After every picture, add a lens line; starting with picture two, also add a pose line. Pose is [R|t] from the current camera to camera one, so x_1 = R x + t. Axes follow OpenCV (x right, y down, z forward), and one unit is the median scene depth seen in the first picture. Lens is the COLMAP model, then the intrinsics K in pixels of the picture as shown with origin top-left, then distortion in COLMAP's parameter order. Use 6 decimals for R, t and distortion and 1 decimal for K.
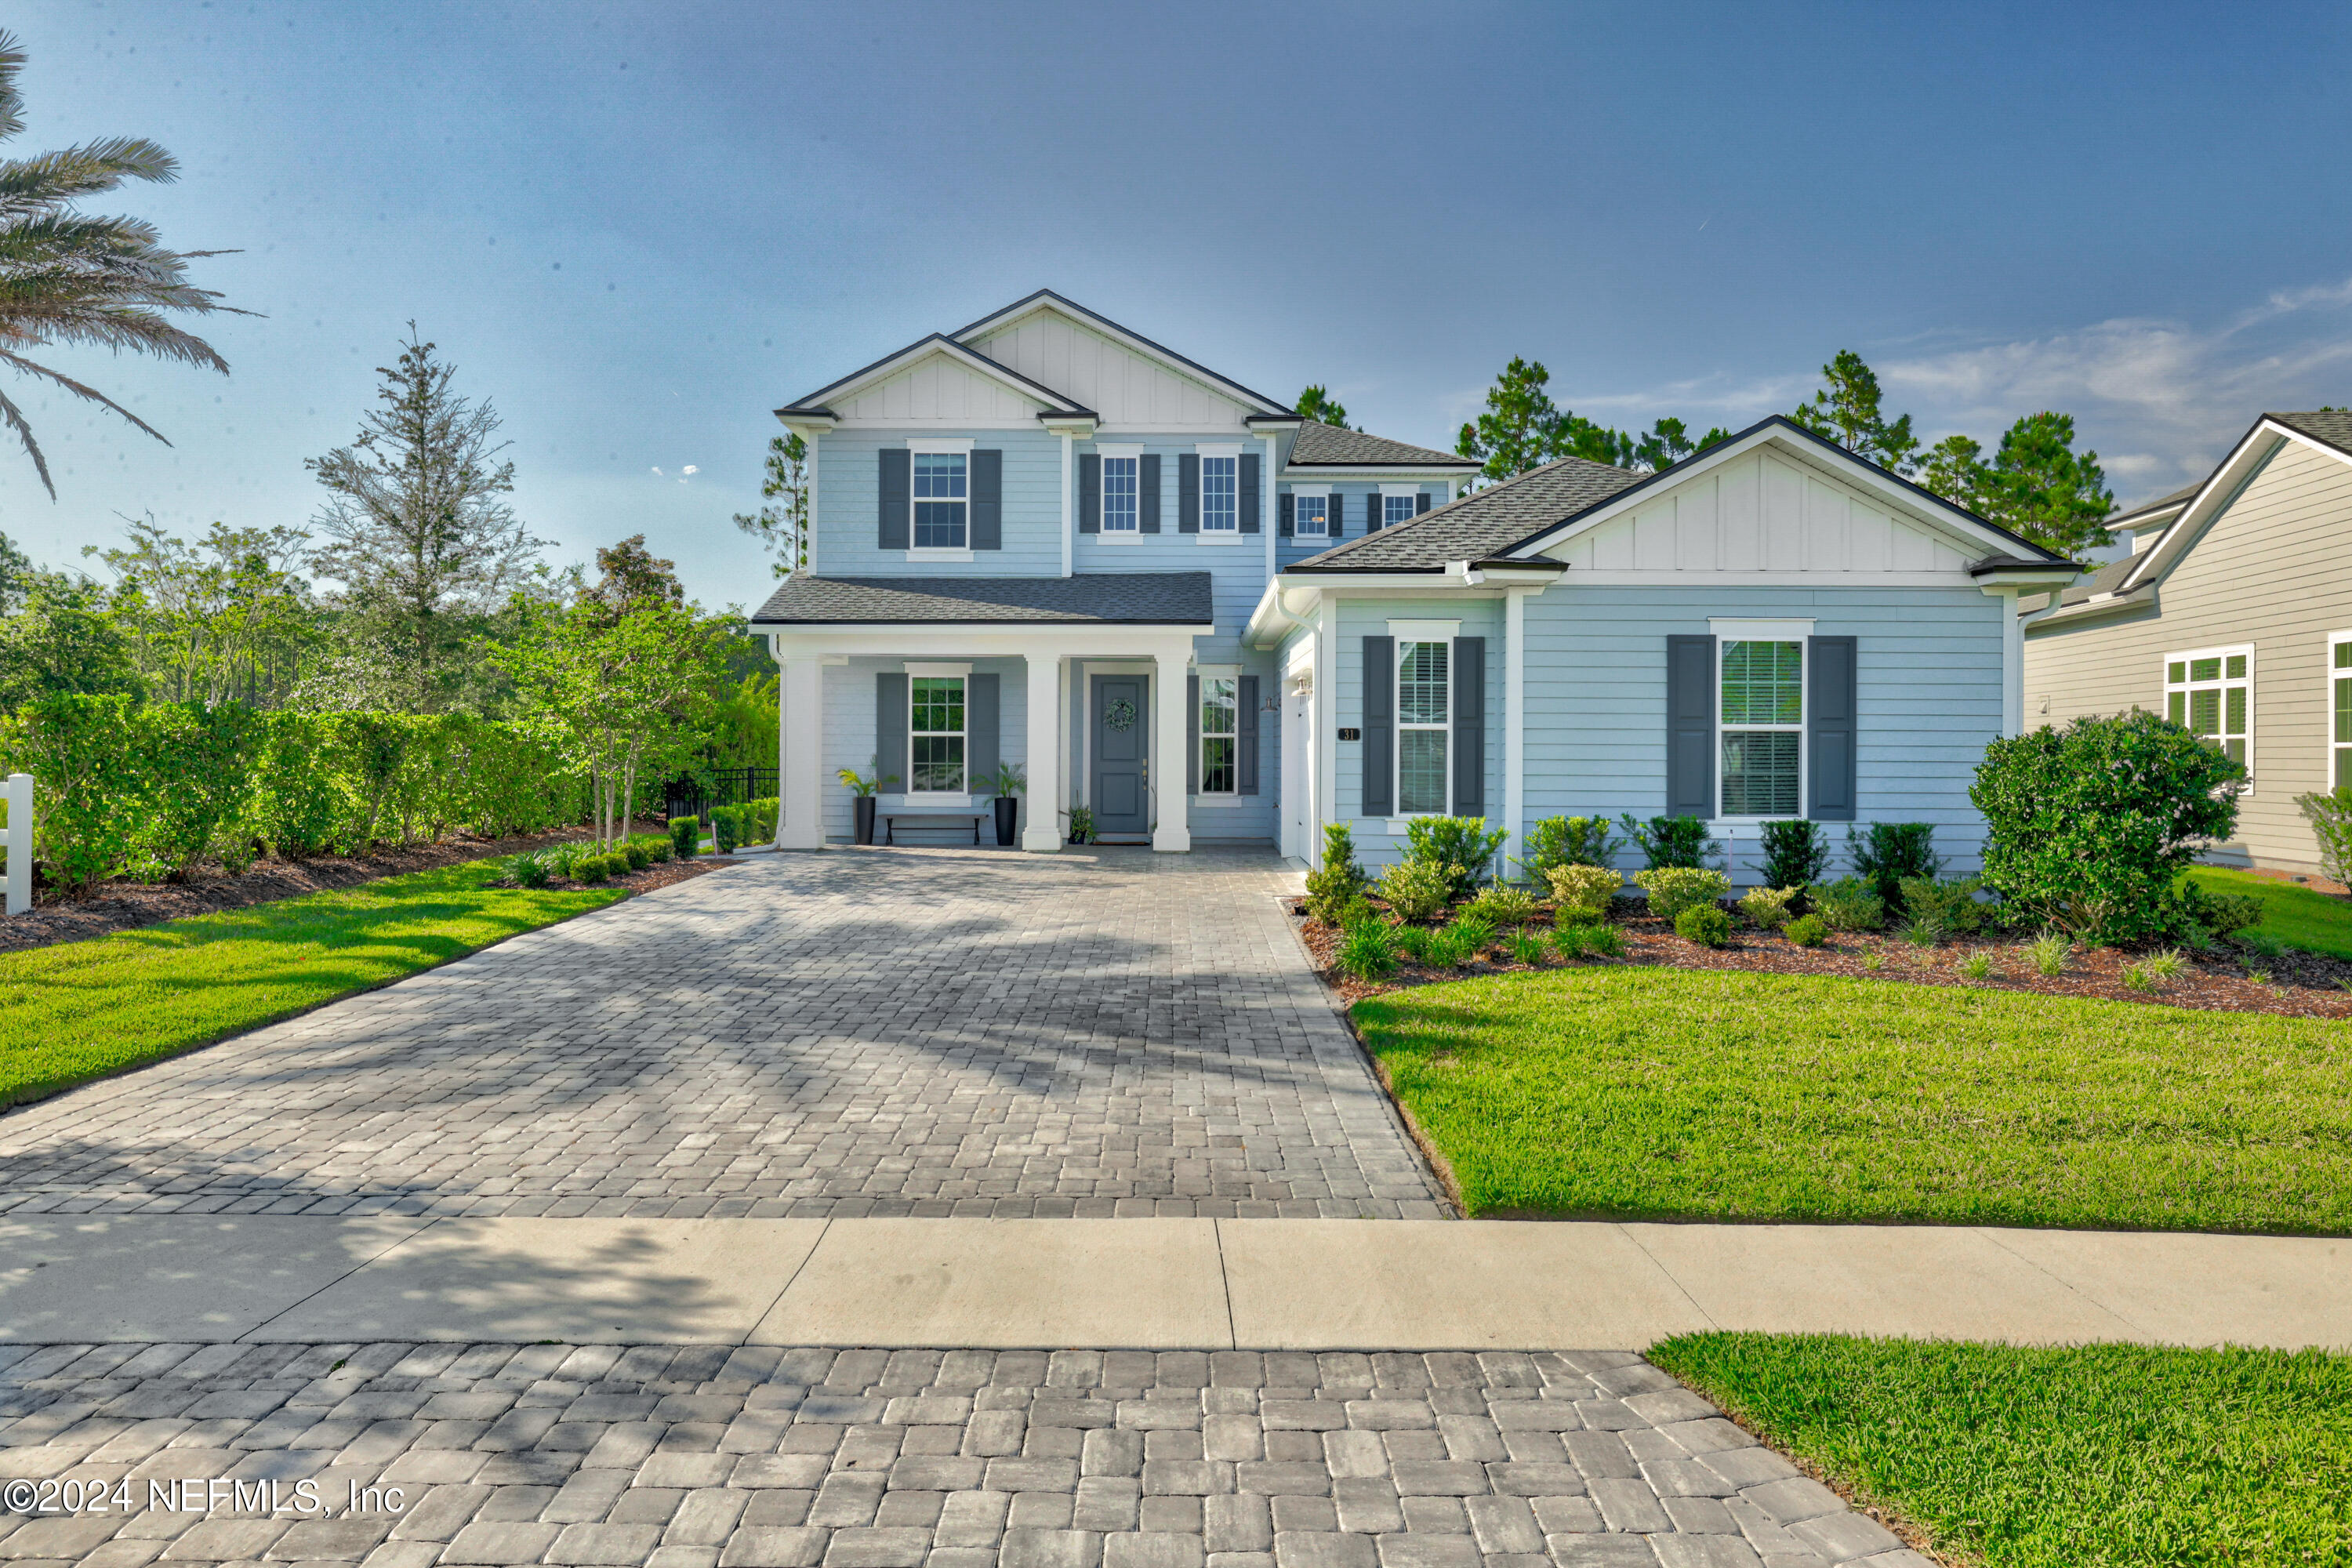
lens RADIAL K [[1464.8, 0, 1175.4], [0, 1464.8, 745.1], [0, 0, 1]] dist [0.016005, 0.000902]
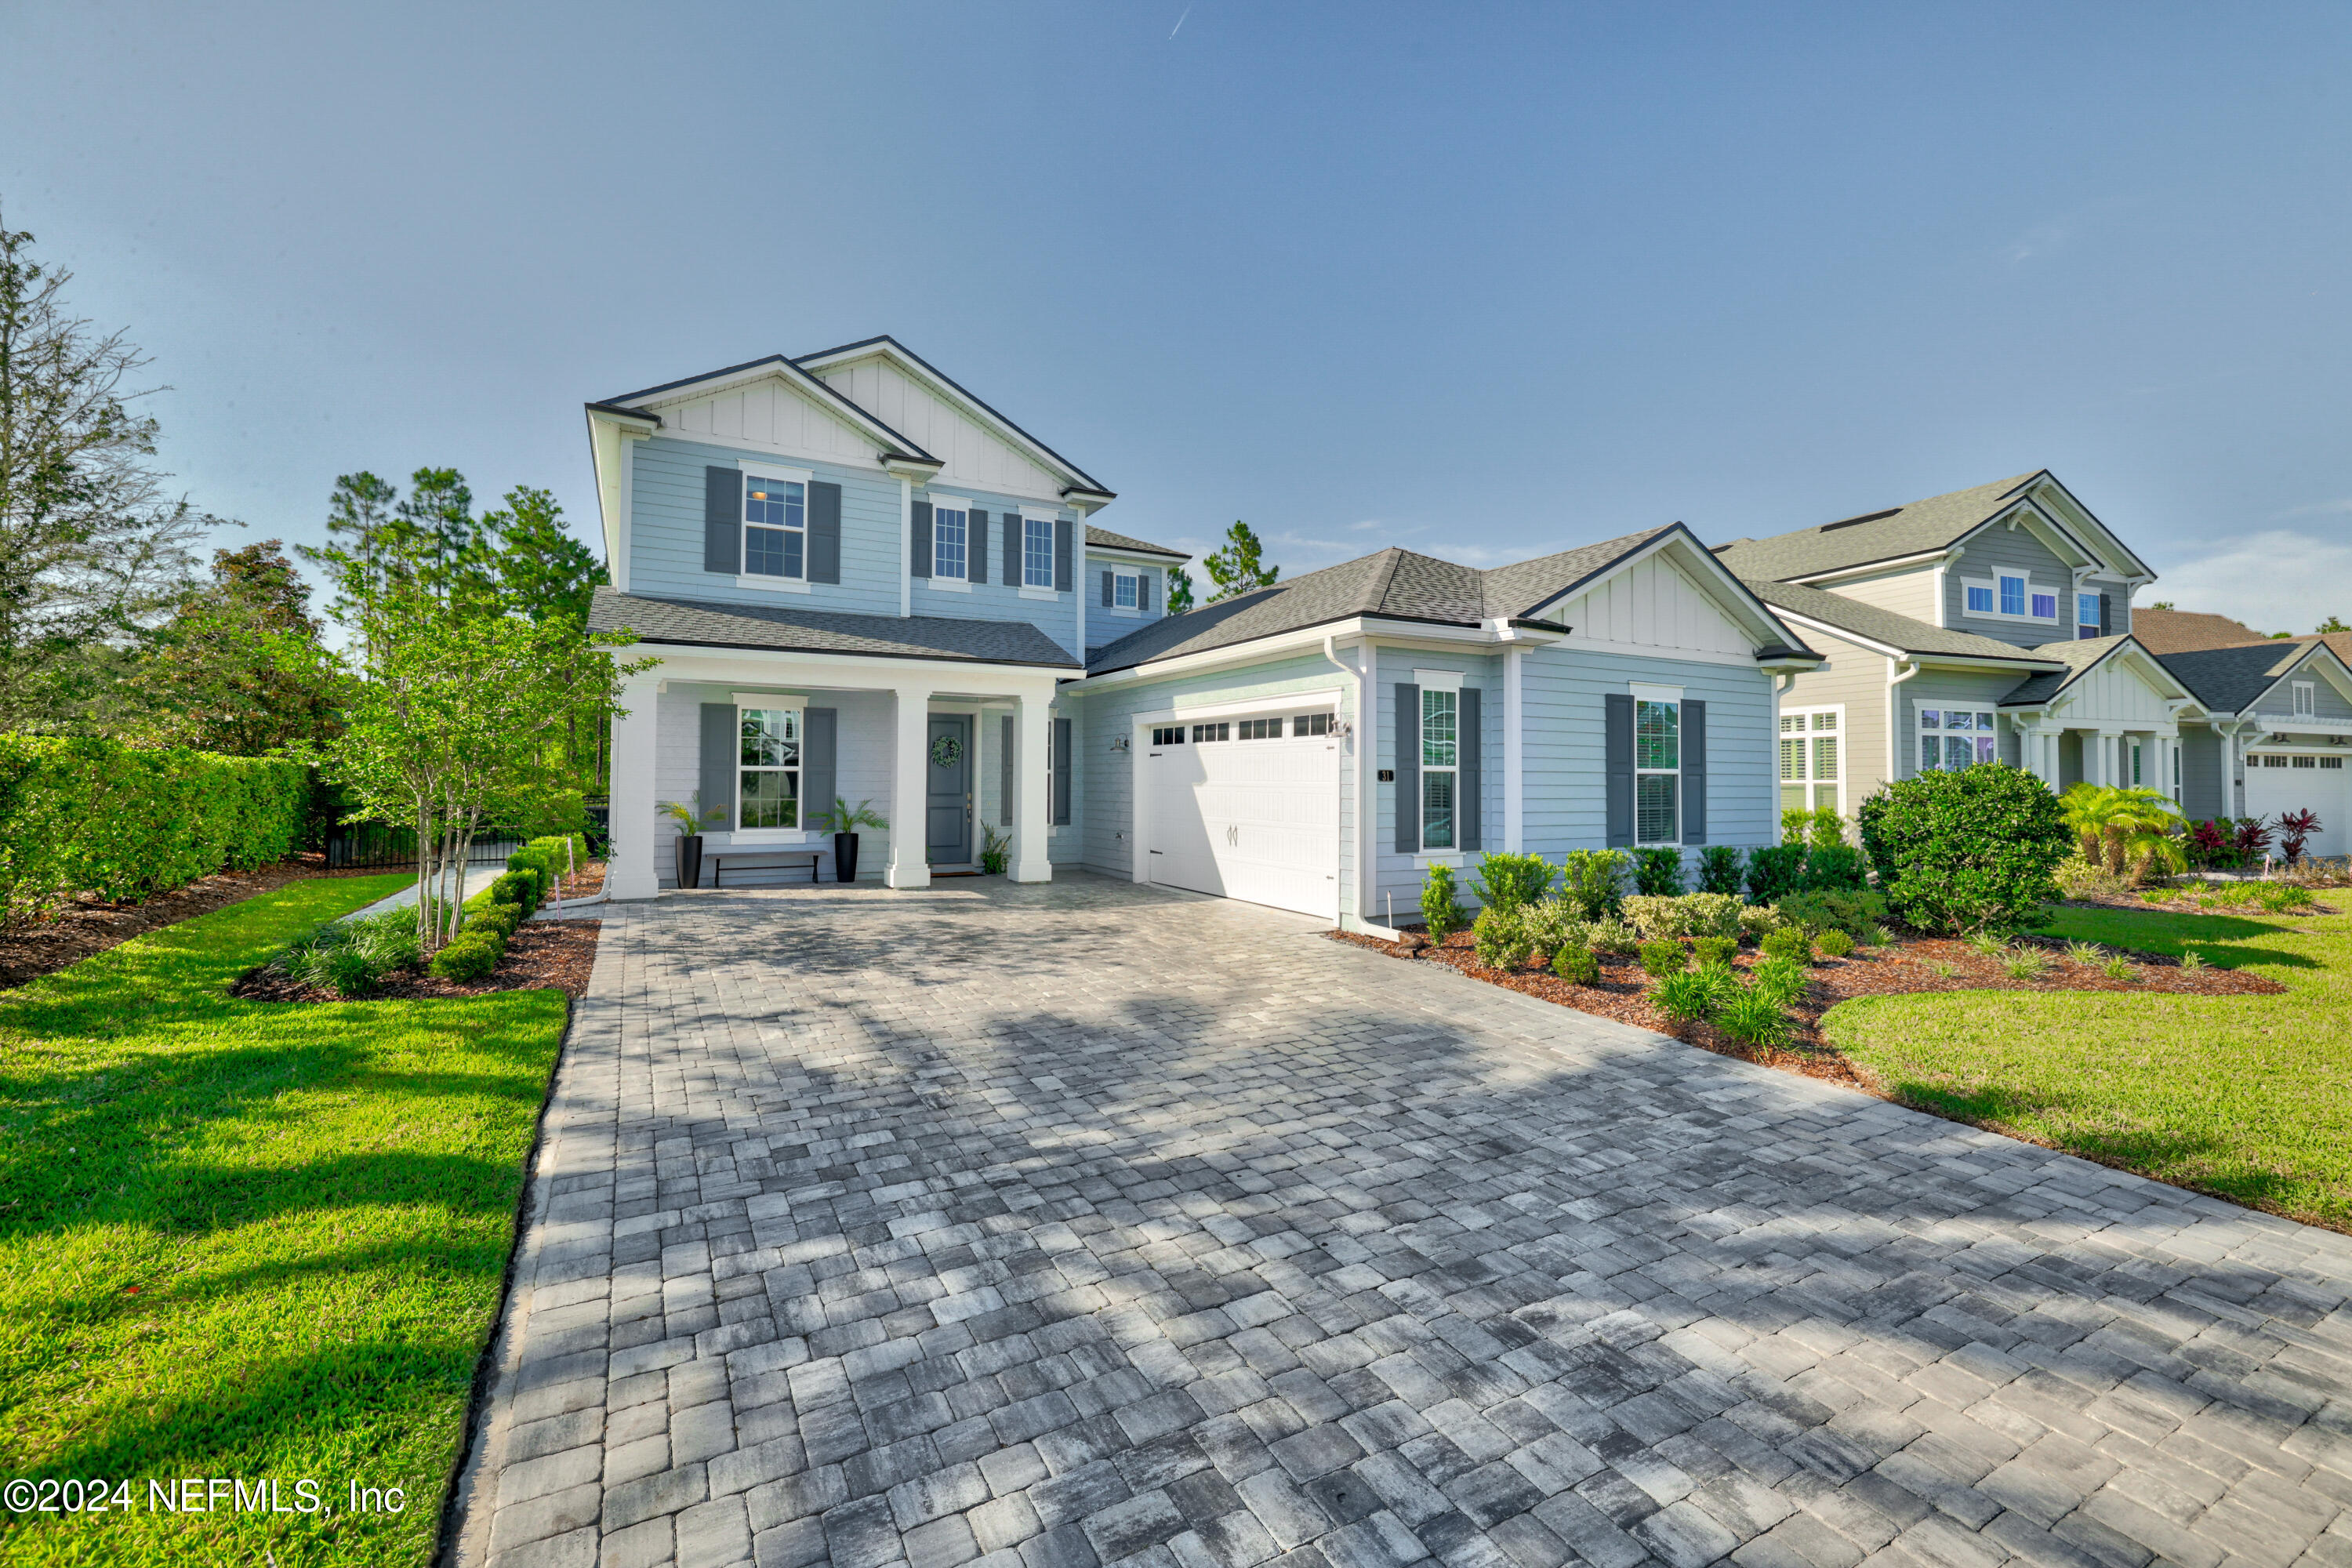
lens RADIAL K [[994.8, 0, 1175.6], [0, 994.8, 754.6], [0, 0, 1]] dist [0.001919, -0.000406]
pose [[0.879628, 0.013807, 0.475461, -0.237910], [-0.004616, 0.999779, -0.020494, -0.004830], [-0.475640, 0.015832, 0.879498, 0.297725]]
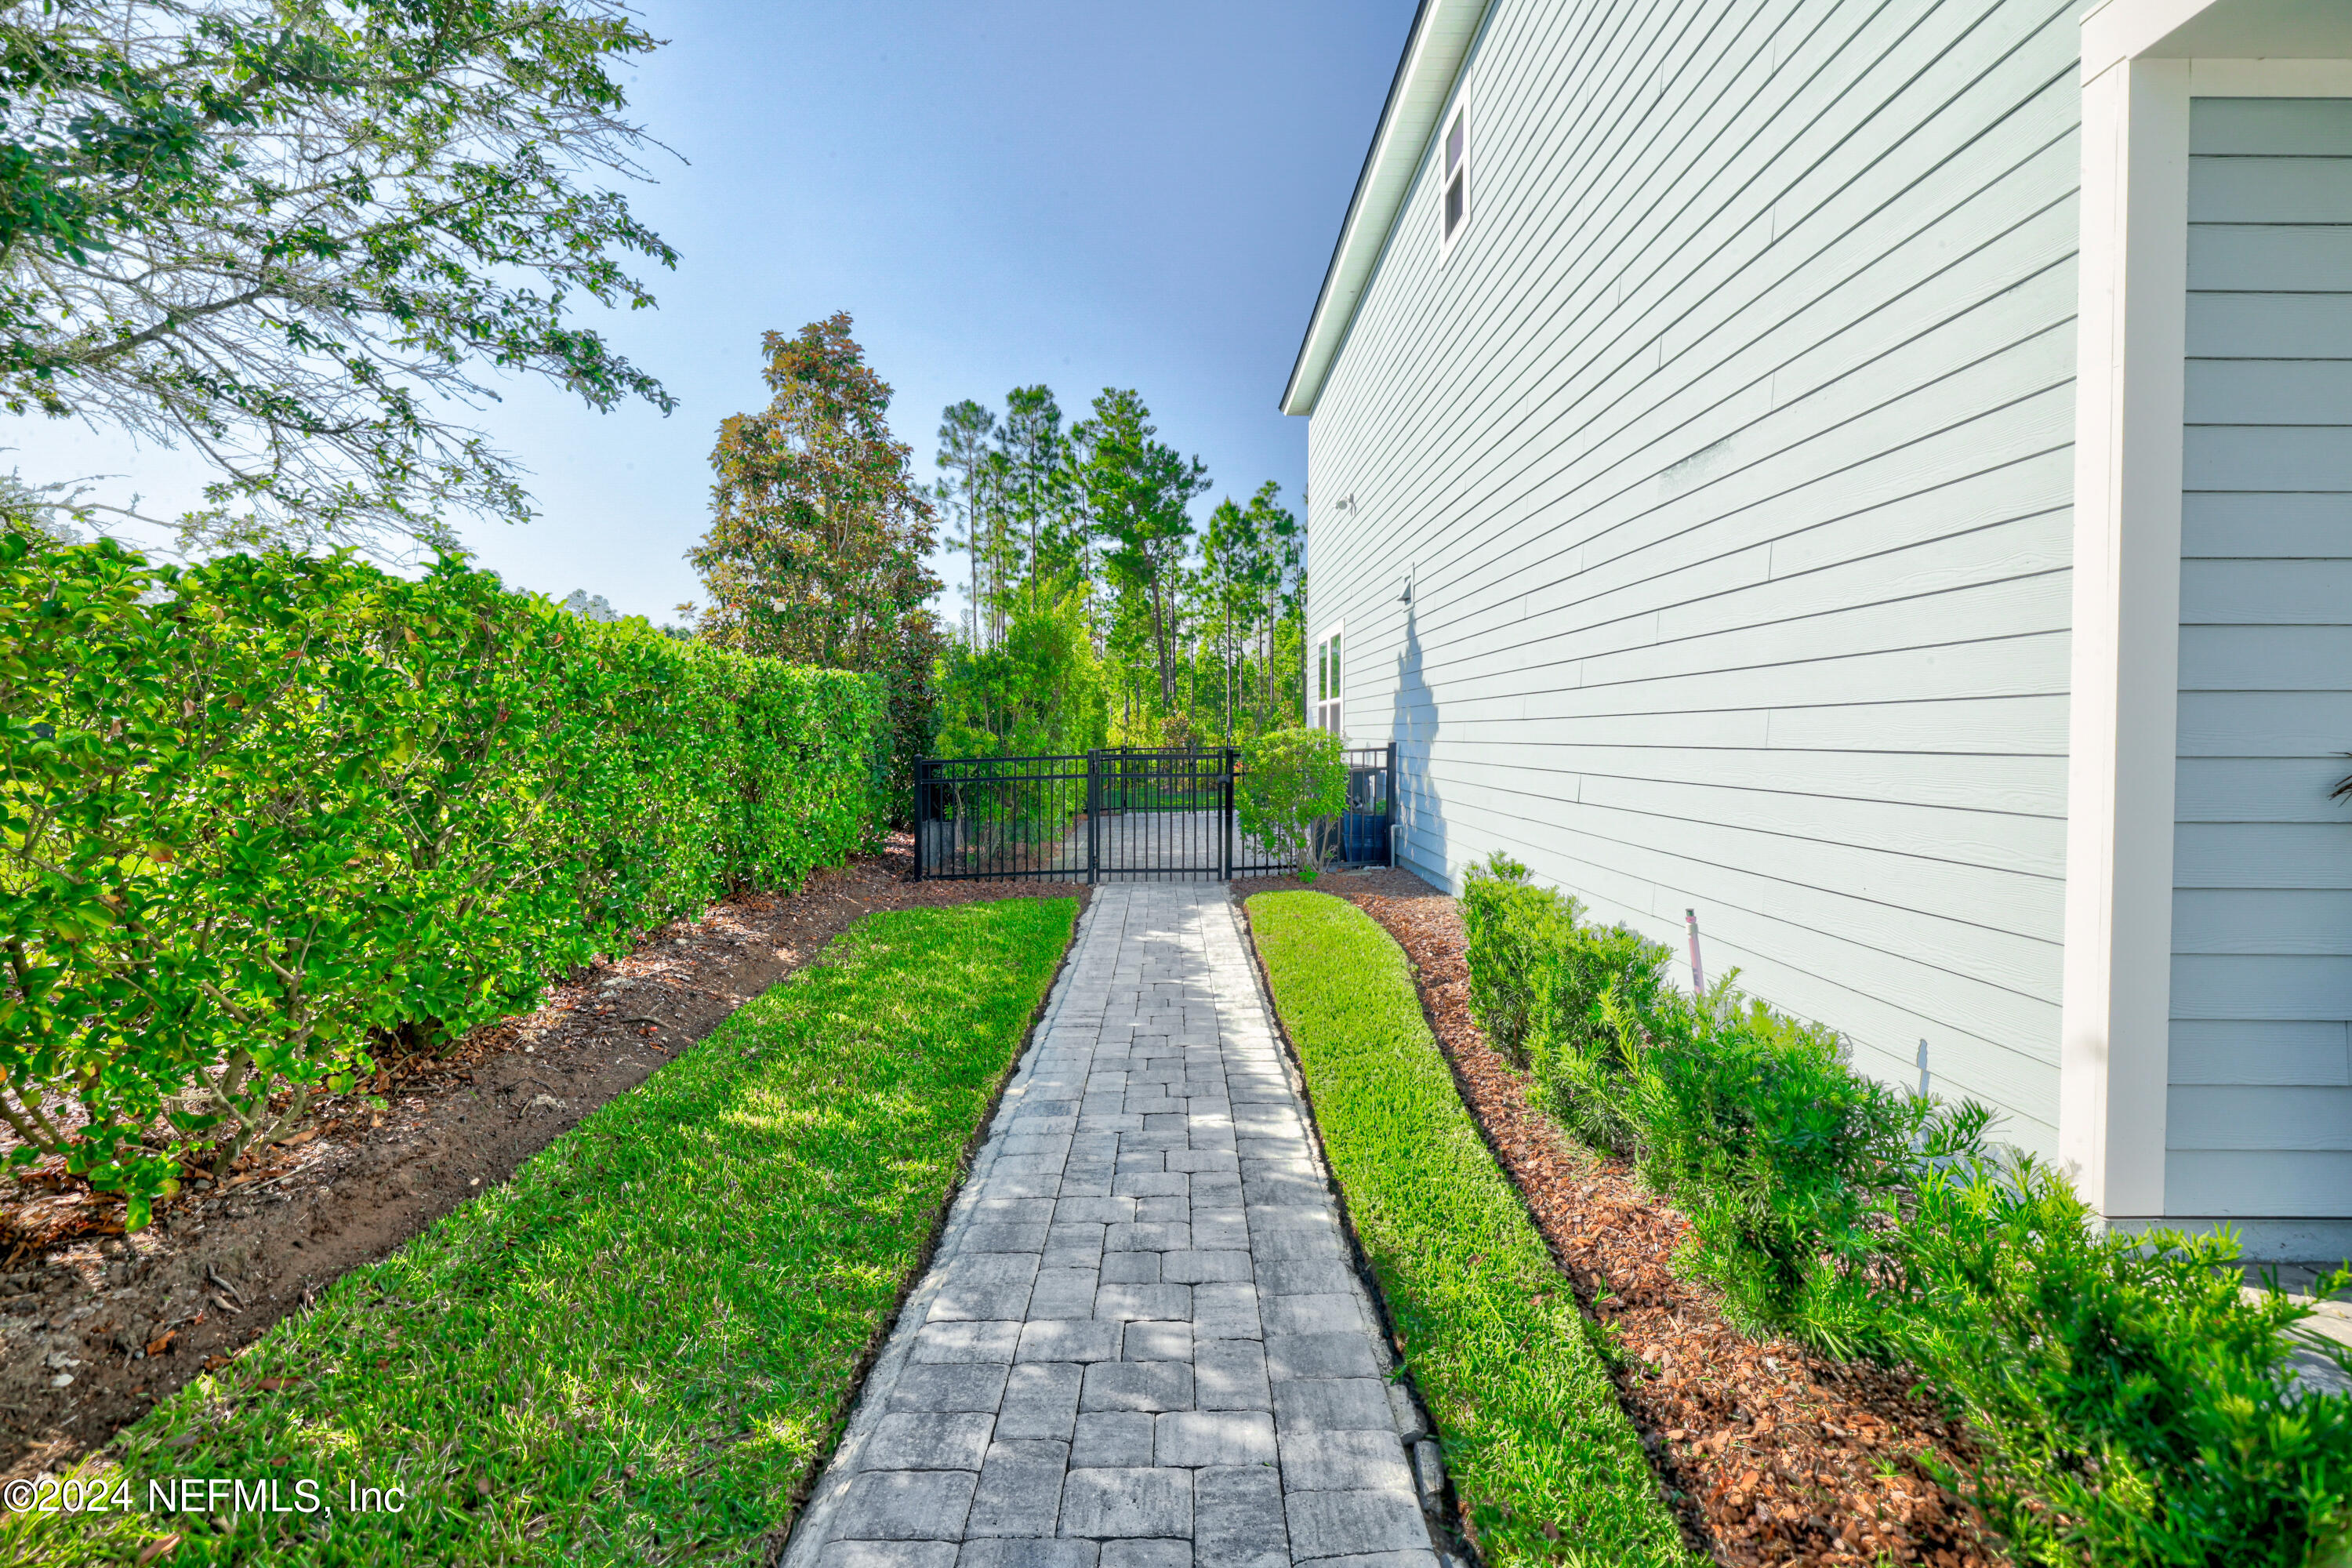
lens RADIAL K [[994.8, 0, 1175.6], [0, 994.8, 754.6], [0, 0, 1]] dist [0.001919, -0.000406]
pose [[0.999950, -0.004345, 0.009056, -0.345623], [0.004074, 0.999548, 0.029787, 0.008252], [-0.009182, -0.029748, 0.999515, 0.883139]]
